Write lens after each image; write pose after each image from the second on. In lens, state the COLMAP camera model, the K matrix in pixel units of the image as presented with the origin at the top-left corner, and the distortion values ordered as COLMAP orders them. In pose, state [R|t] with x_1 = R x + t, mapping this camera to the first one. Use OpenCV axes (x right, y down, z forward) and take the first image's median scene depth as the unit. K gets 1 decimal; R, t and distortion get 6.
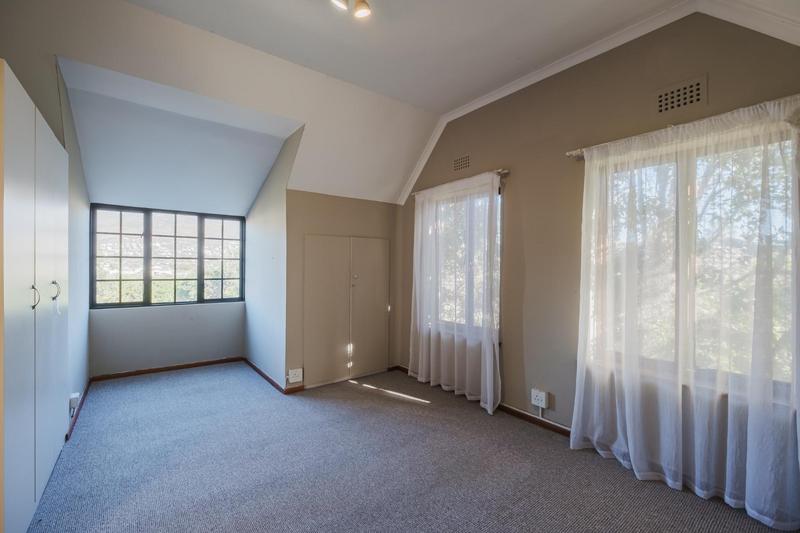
lens RADIAL K [[352.0, 0, 402.5], [0, 352.0, 265.1], [0, 0, 1]] dist [-0.008239, 0.000695]
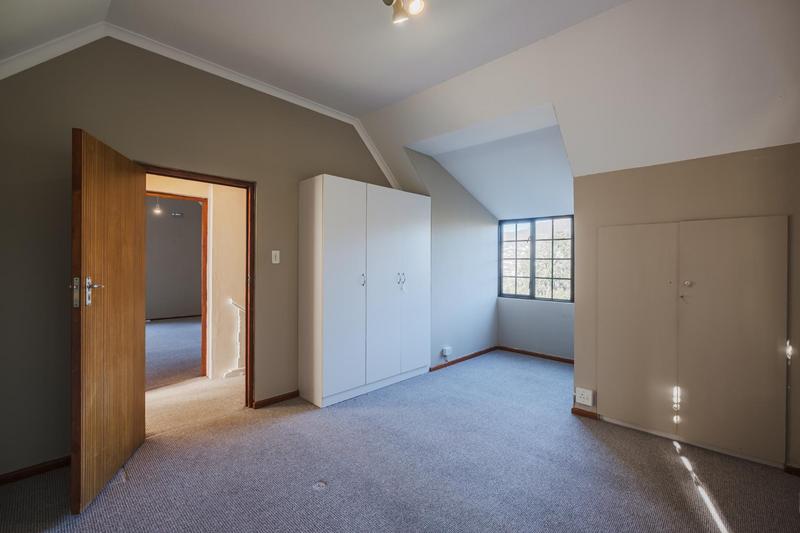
lens RADIAL K [[352.0, 0, 400.0], [0, 352.0, 265.0], [0, 0, 1]] dist [-0.008239, 0.000695]
pose [[0.146172, 0.001427, -0.989258, 0.427957], [-0.009935, 0.999951, -0.000026, 0.004192], [0.989209, 0.009832, 0.146179, 0.408503]]
